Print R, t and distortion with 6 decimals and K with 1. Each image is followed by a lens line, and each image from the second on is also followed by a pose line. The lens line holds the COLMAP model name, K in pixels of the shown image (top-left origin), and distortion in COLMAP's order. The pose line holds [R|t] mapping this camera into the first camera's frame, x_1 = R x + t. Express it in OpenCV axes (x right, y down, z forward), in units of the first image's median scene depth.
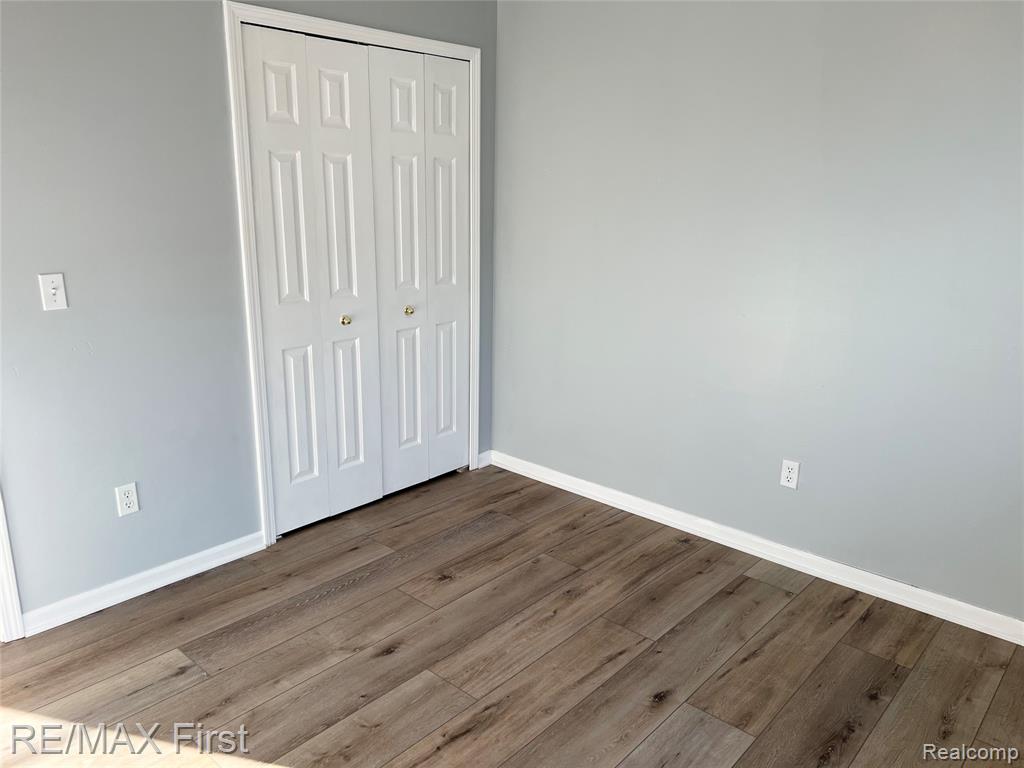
lens RADIAL K [[771.8, 0, 510.3], [0, 771.8, 385.0], [0, 0, 1]] dist [0.001167, -0.010089]
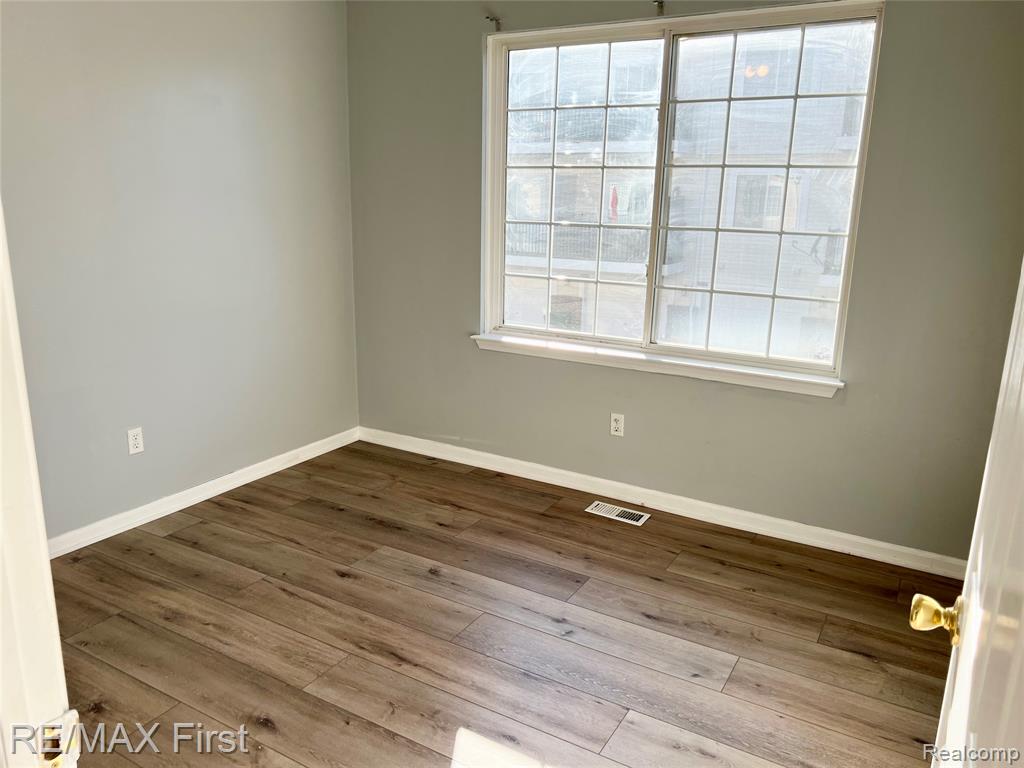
lens RADIAL K [[771.8, 0, 509.7], [0, 771.8, 382.8], [0, 0, 1]] dist [0.001167, -0.010089]
pose [[-0.193420, -0.258925, 0.946333, -0.938634], [0.231175, 0.925363, 0.300436, -0.207961], [-0.953492, 0.276879, -0.119126, 0.738020]]
